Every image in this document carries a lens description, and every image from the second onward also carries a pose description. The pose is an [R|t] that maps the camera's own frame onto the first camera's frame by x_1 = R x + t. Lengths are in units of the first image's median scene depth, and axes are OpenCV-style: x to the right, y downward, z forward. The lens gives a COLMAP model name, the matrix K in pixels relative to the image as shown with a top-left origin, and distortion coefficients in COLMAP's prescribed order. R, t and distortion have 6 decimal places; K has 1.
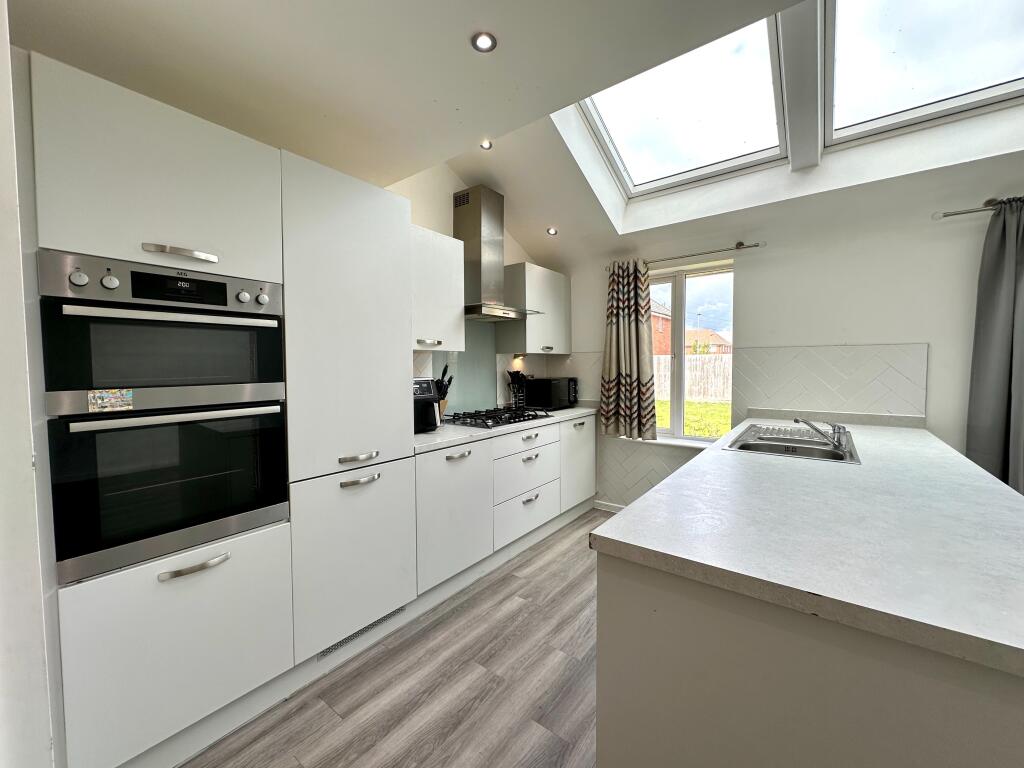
lens RADIAL K [[408.7, 0, 497.9], [0, 408.7, 386.8], [0, 0, 1]] dist [-0.003888, 0.000646]
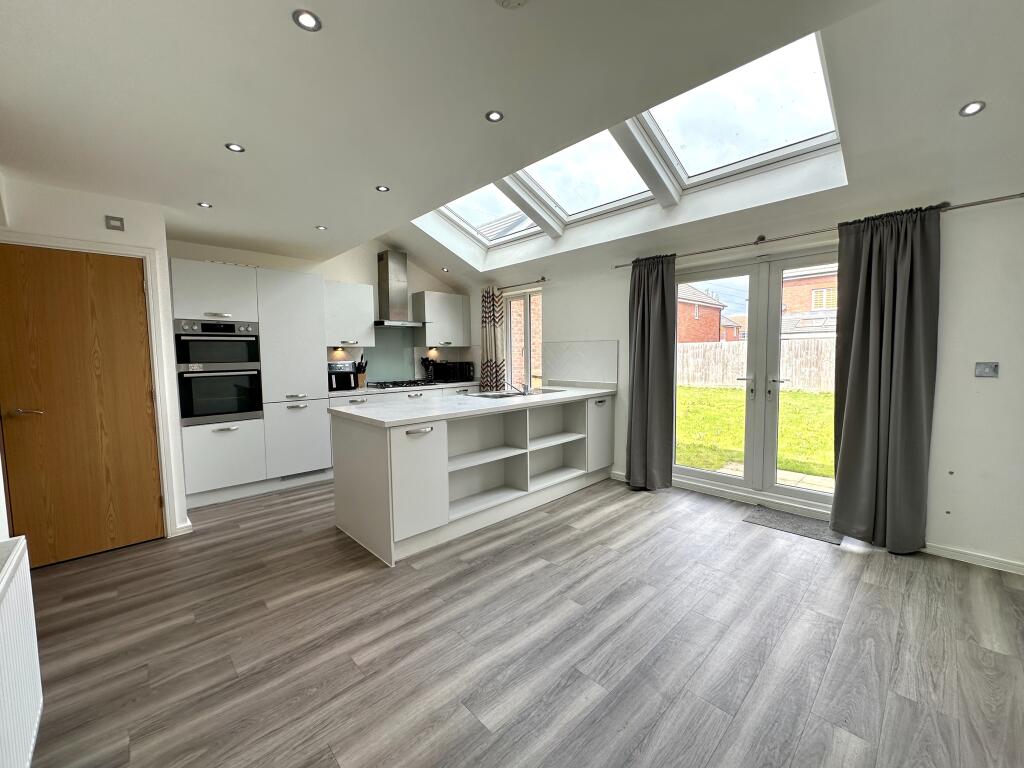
lens RADIAL K [[408.7, 0, 501.0], [0, 408.7, 385.7], [0, 0, 1]] dist [-0.003888, 0.000646]
pose [[0.989659, 0.004090, -0.143383, 0.784425], [-0.000533, 0.999691, 0.024834, 0.043059], [0.143440, -0.024500, 0.989356, -0.760494]]
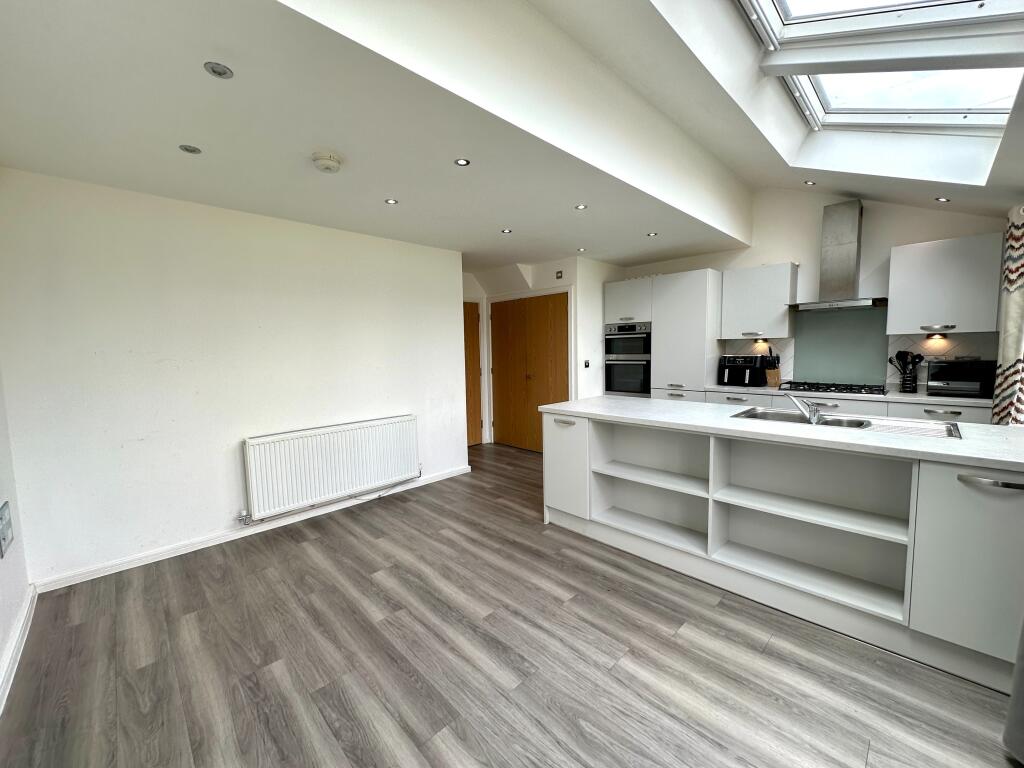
lens RADIAL K [[408.7, 0, 524.5], [0, 408.7, 385.4], [0, 0, 1]] dist [-0.003888, 0.000646]
pose [[-0.100636, 0.098224, -0.990063, 1.591462], [-0.035060, 0.994147, 0.102193, -0.035426], [0.994305, 0.044996, -0.096603, 0.230630]]
